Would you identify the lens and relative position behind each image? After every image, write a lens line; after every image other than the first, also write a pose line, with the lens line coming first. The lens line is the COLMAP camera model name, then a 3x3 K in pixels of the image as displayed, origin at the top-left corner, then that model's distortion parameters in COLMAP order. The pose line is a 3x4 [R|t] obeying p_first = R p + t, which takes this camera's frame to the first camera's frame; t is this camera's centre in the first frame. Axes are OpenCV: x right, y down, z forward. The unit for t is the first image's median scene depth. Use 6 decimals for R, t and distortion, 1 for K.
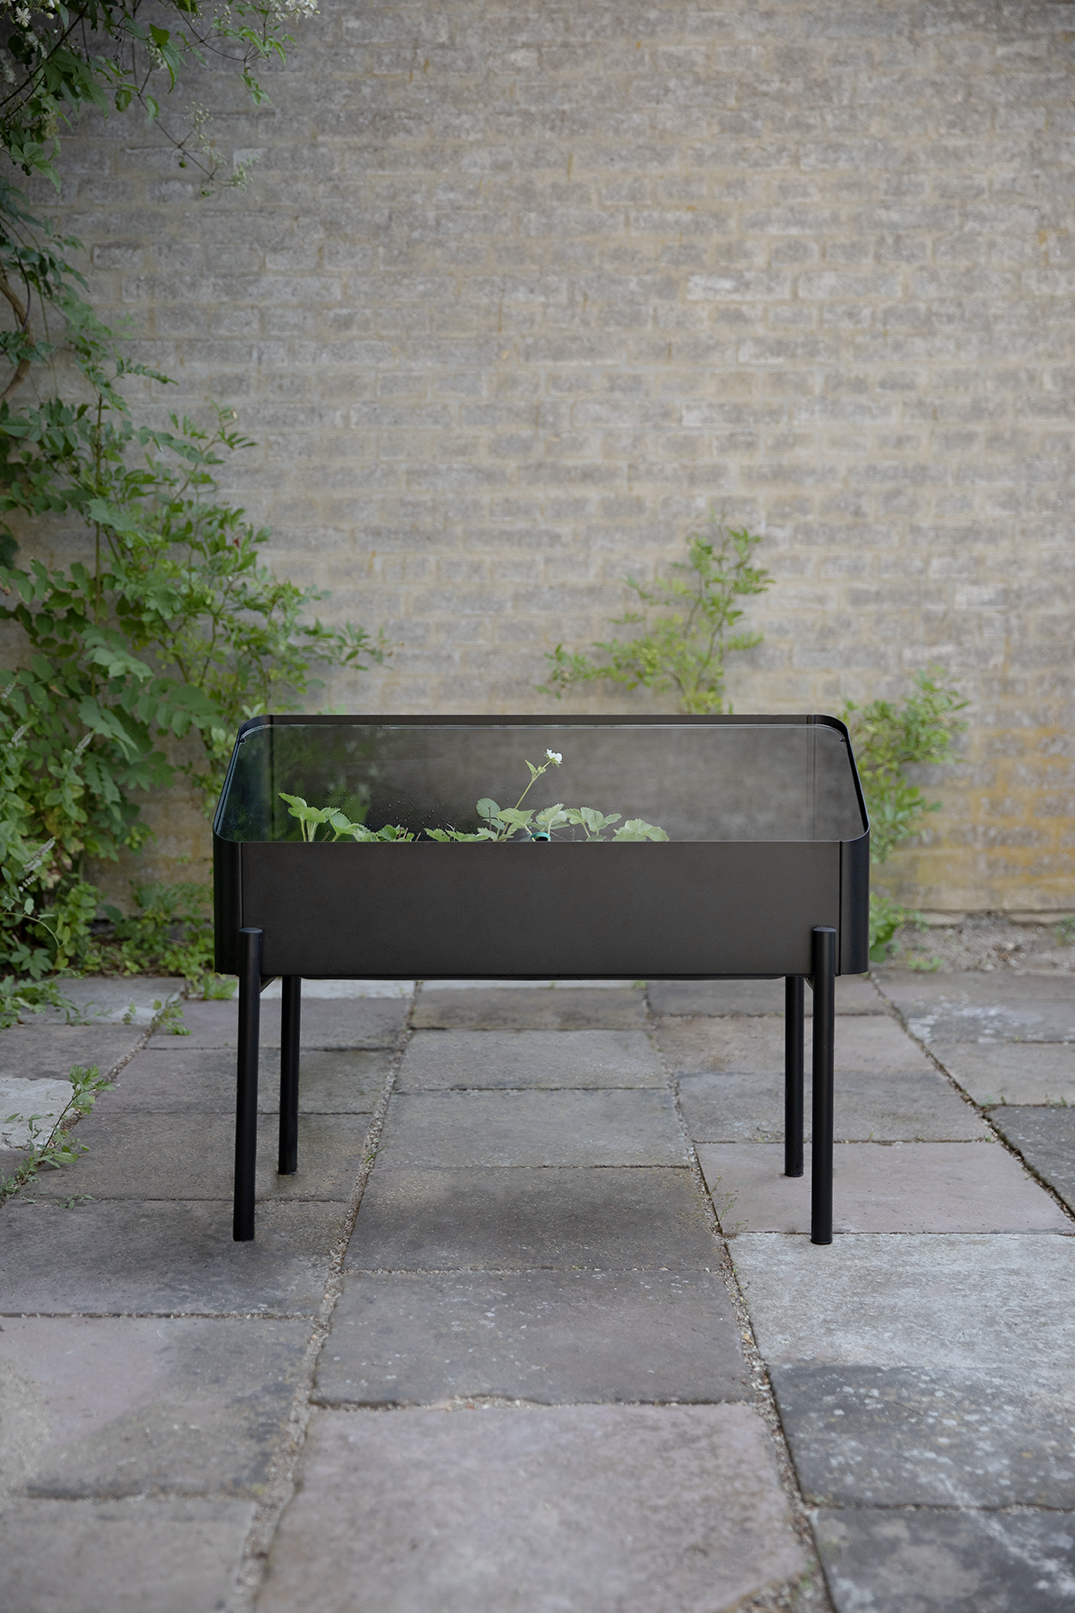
lens RADIAL K [[2293.1, 0, 537.5], [0, 2293.1, 806.5], [0, 0, 1]] dist [0.096393, -0.005925]
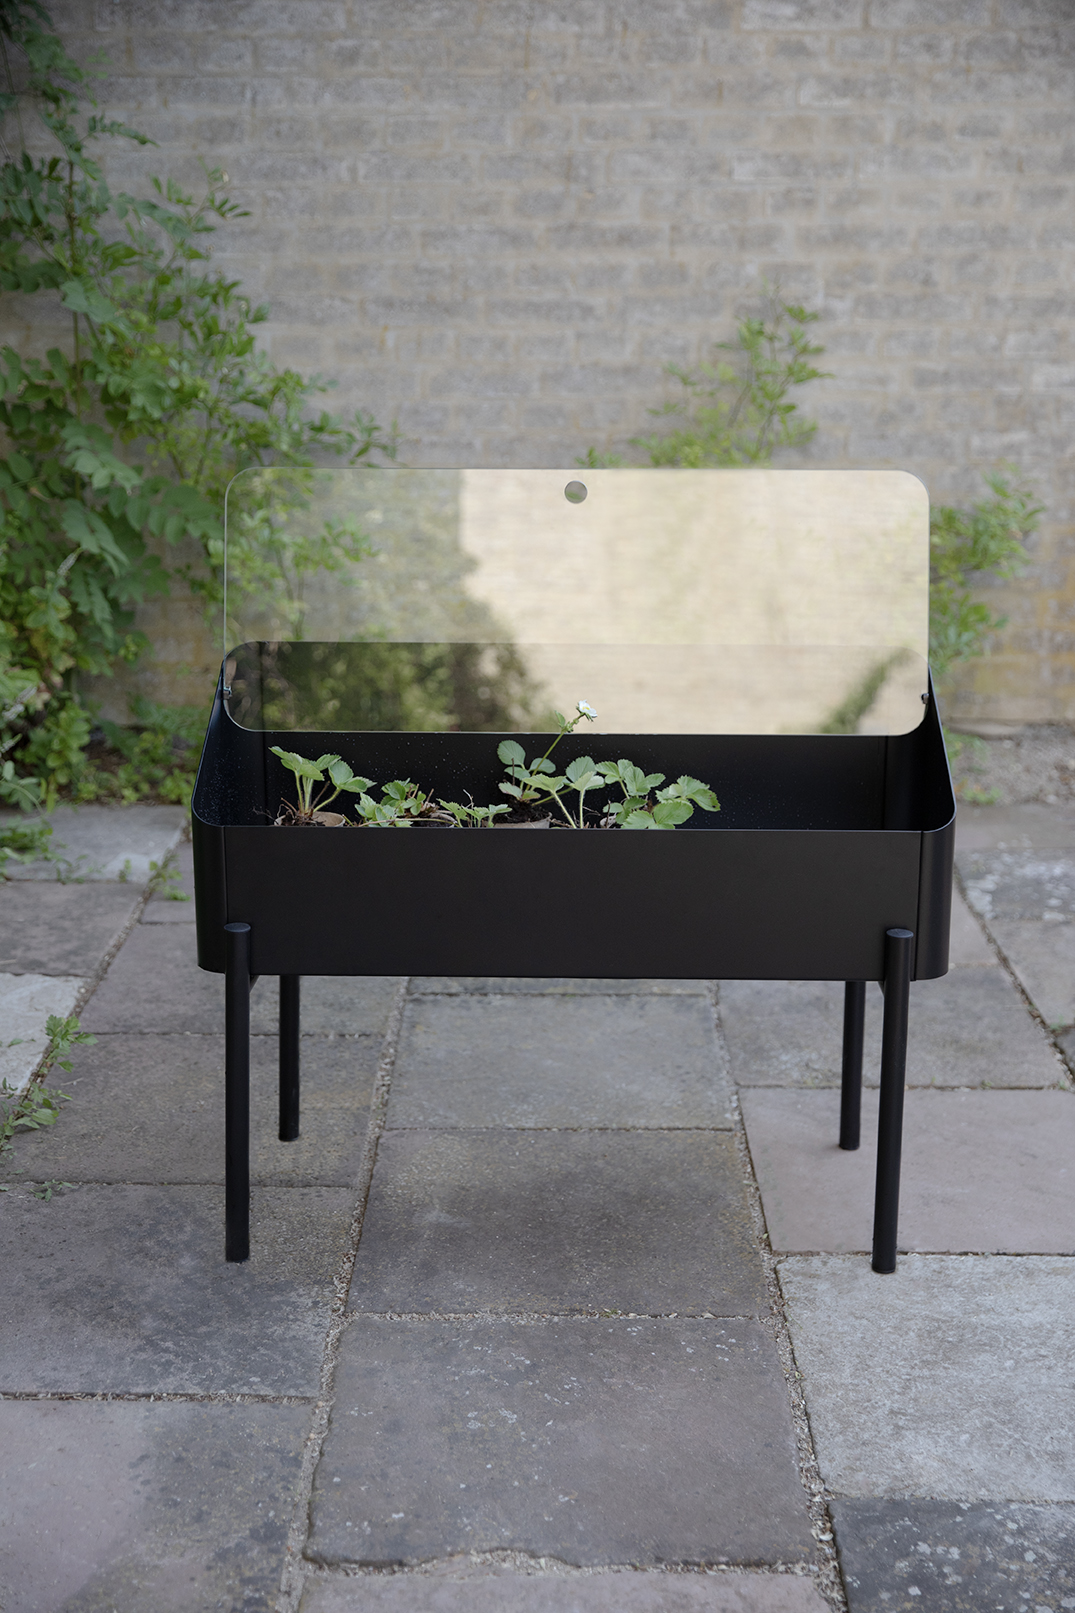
lens RADIAL K [[2197.1, 0, 537.5], [0, 2197.1, 806.5], [0, 0, 1]] dist [0.084415, 0.064135]
pose [[0.999929, 0.006277, -0.010177, -0.002005], [-0.004222, 0.981653, 0.190632, -0.094929], [0.011187, -0.190575, 0.981609, 0.122097]]
